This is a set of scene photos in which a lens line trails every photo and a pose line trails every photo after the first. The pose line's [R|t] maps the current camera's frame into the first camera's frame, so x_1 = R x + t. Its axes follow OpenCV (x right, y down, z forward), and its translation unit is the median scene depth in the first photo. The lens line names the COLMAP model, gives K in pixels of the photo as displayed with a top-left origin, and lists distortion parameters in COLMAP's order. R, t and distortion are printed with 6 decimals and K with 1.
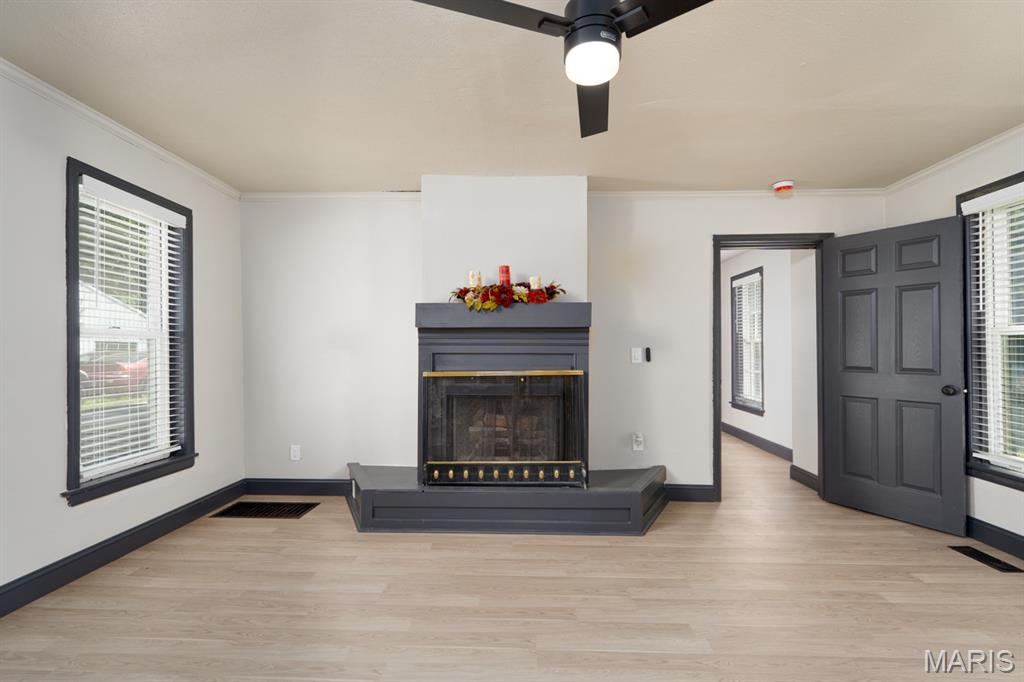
lens RADIAL K [[462.1, 0, 513.0], [0, 462.1, 348.6], [0, 0, 1]] dist [-0.002325, 0.000086]
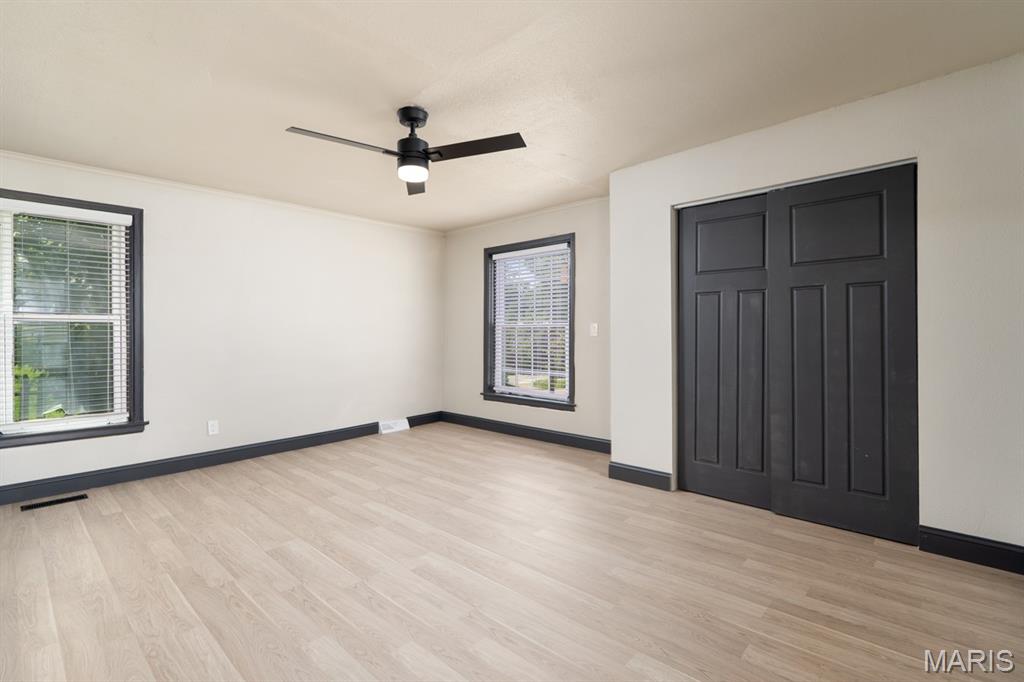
lens RADIAL K [[486.5, 0, 510.7], [0, 486.5, 330.2], [0, 0, 1]] dist [-0.004034, -0.000775]
pose [[-0.750339, 0.006873, 0.661017, -0.611932], [0.004129, 0.999975, -0.005710, 0.009859], [-0.661040, -0.001555, -0.750349, 0.967945]]
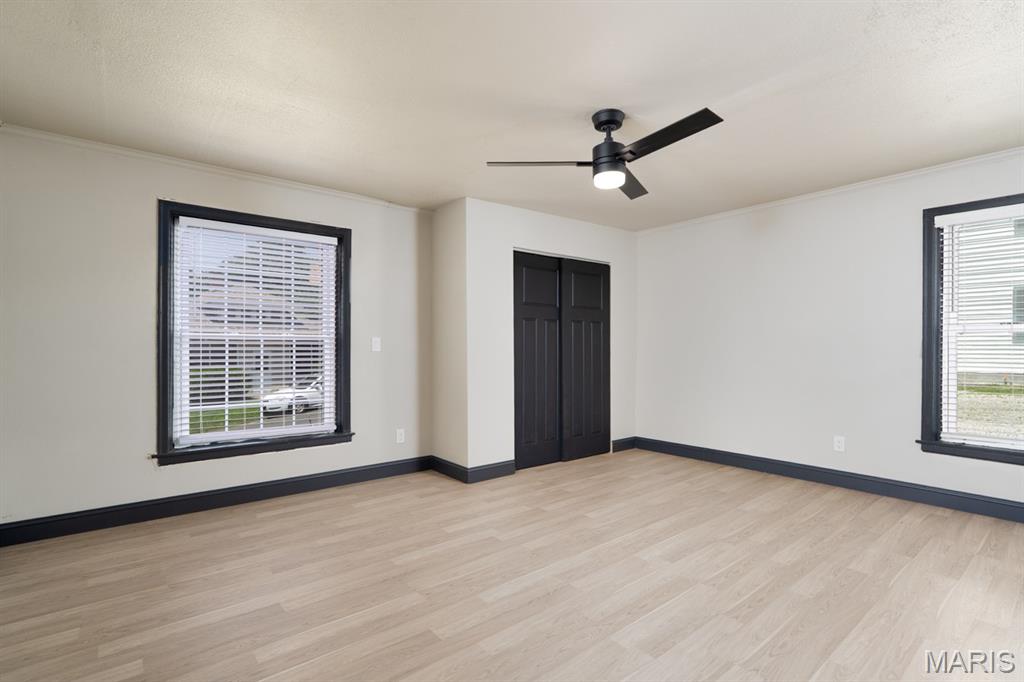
lens RADIAL K [[490.3, 0, 515.5], [0, 490.3, 343.7], [0, 0, 1]] dist [-0.003694, -0.000303]
pose [[-0.743749, -0.003670, -0.668448, 0.745696], [0.002808, 0.999959, -0.008614, 0.011217], [0.668453, -0.008283, -0.743709, 0.948345]]
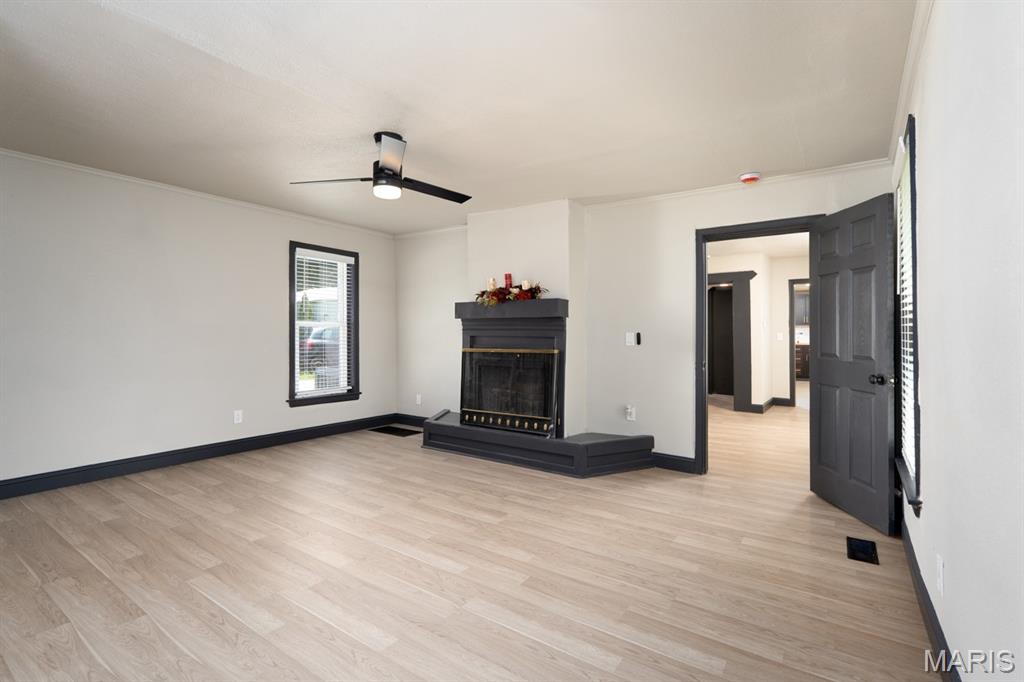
lens RADIAL K [[468.5, 0, 517.9], [0, 468.5, 334.5], [0, 0, 1]] dist [-0.002581, -0.000229]
pose [[0.847508, 0.006272, -0.530745, 0.770301], [-0.003695, 0.999976, 0.005917, -0.003728], [0.530769, -0.003054, 0.847511, -0.187457]]
